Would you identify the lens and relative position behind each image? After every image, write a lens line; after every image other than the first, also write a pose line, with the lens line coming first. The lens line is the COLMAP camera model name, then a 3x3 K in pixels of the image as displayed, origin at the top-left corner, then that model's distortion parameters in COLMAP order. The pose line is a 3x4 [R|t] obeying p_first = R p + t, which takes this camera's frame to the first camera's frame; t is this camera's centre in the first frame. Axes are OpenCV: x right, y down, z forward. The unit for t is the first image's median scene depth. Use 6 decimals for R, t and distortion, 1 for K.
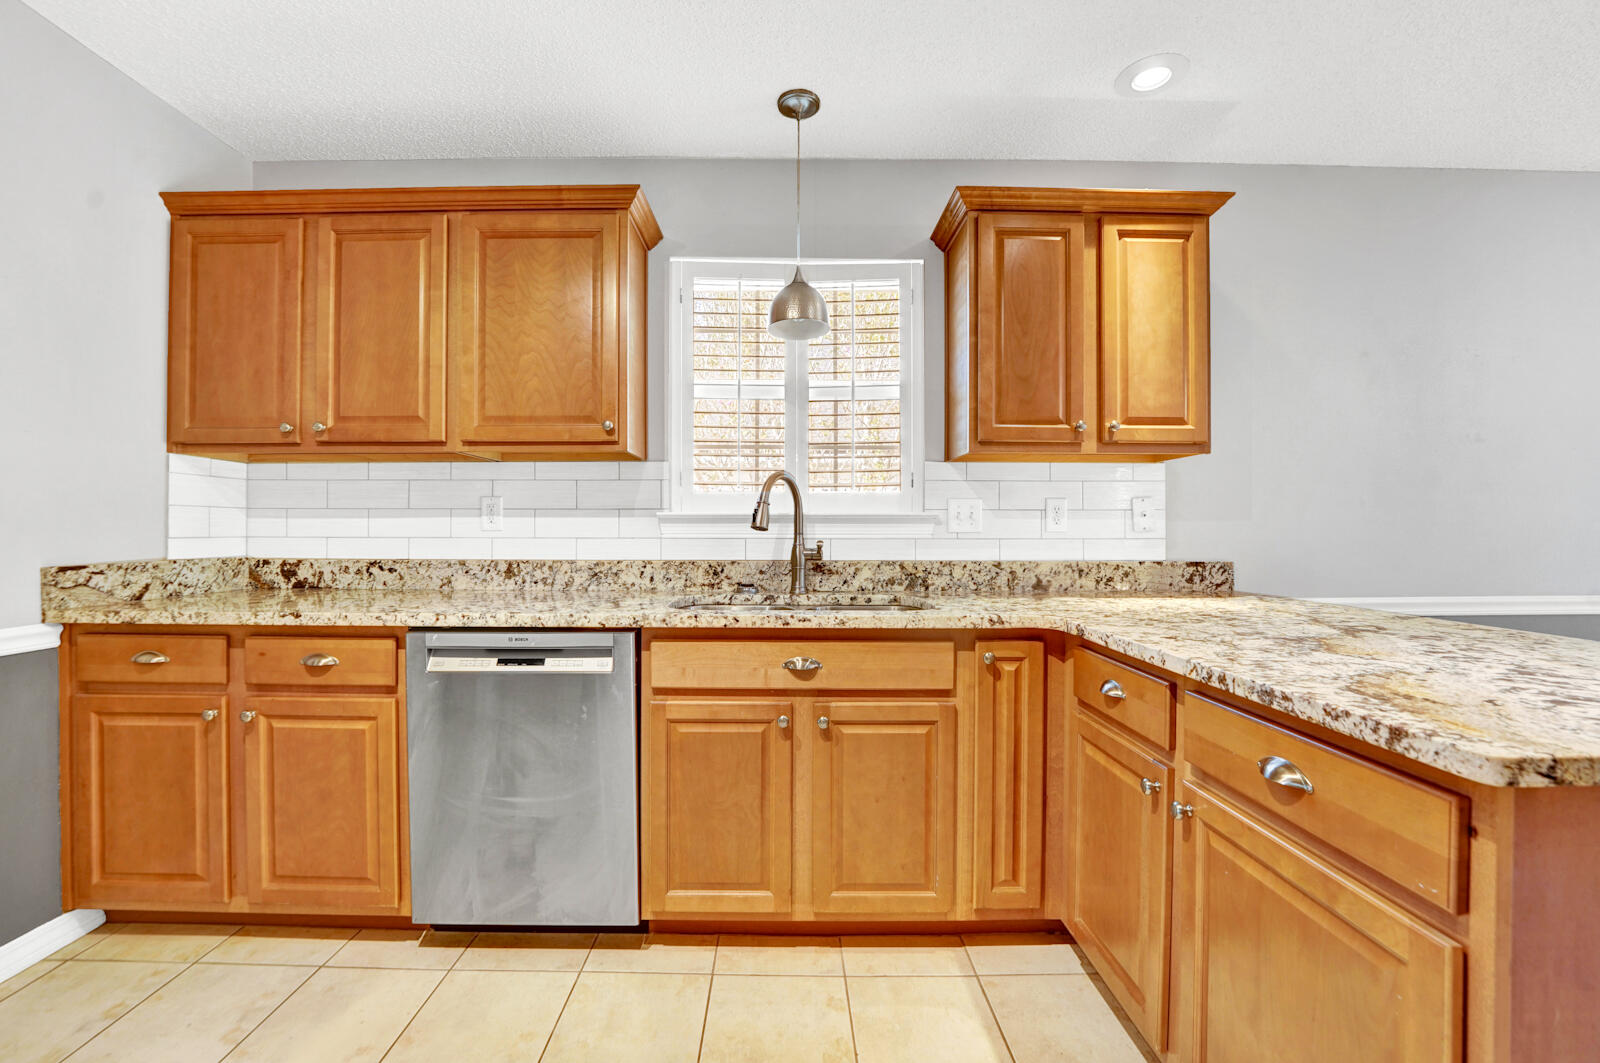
lens RADIAL K [[659.5, 0, 791.4], [0, 659.5, 529.3], [0, 0, 1]] dist [-0.023935, 0.000236]
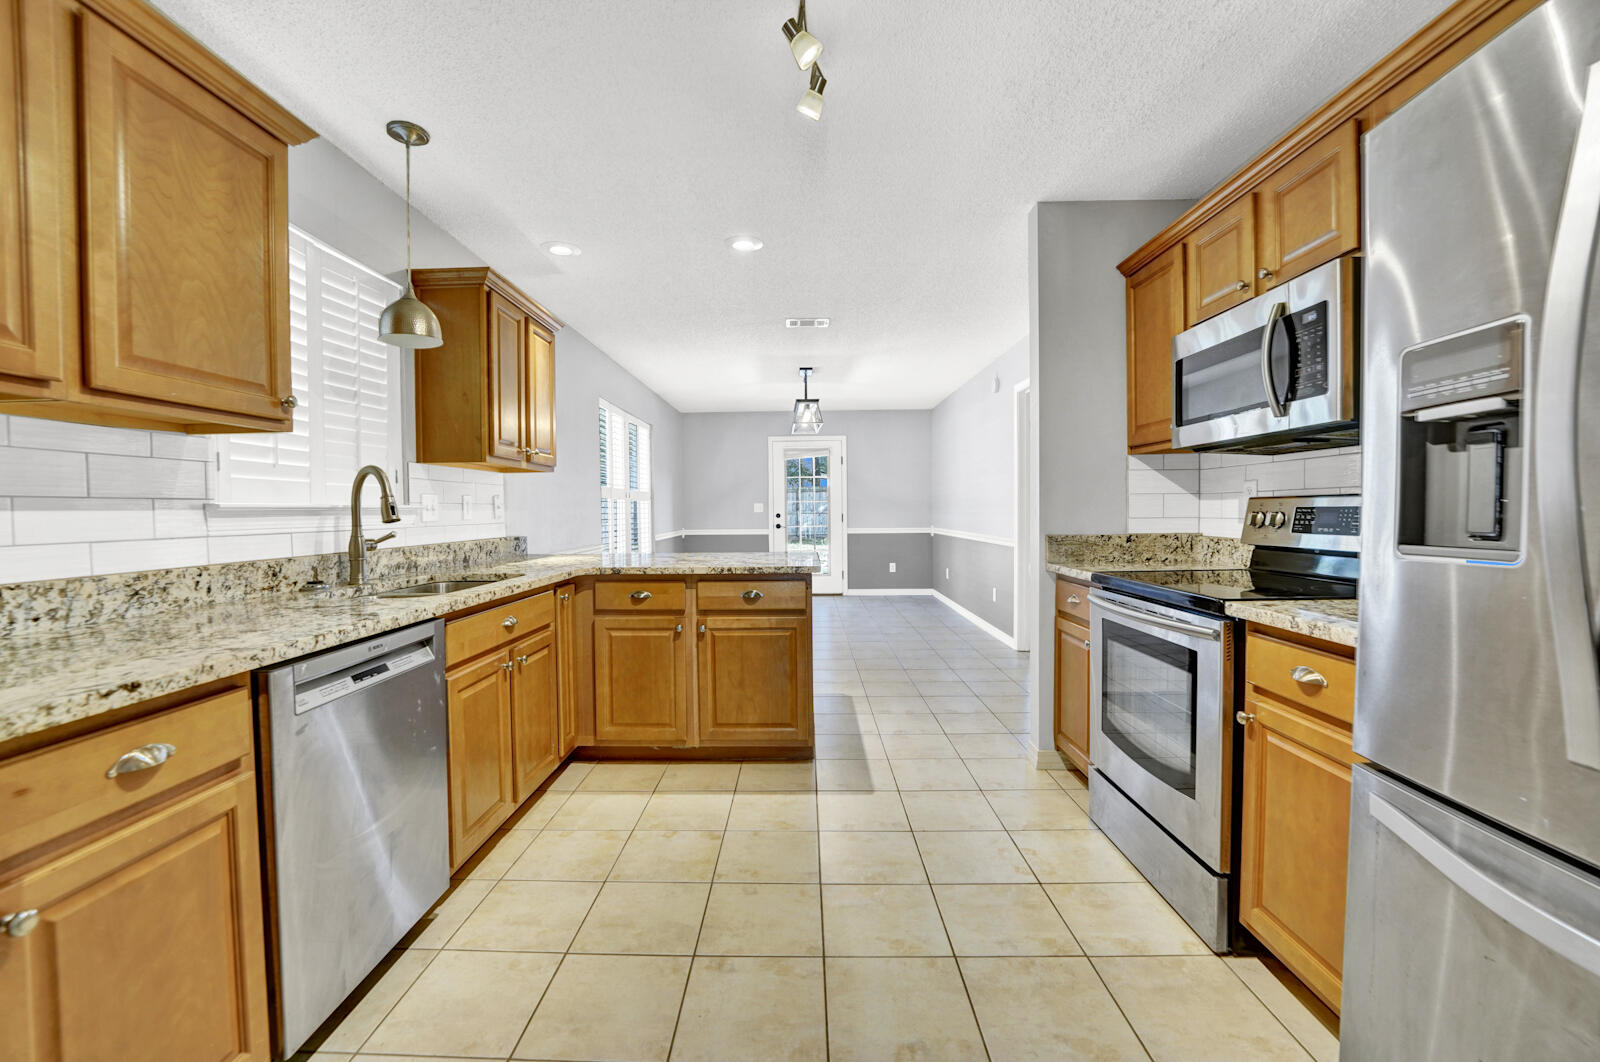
lens RADIAL K [[659.5, 0, 791.4], [0, 659.5, 528.8], [0, 0, 1]] dist [-0.023935, 0.000236]
pose [[0.018793, -0.030664, 0.999353, -0.959758], [0.008561, 0.999498, 0.030507, -0.013516], [-0.999787, 0.007982, 0.019046, 0.300673]]
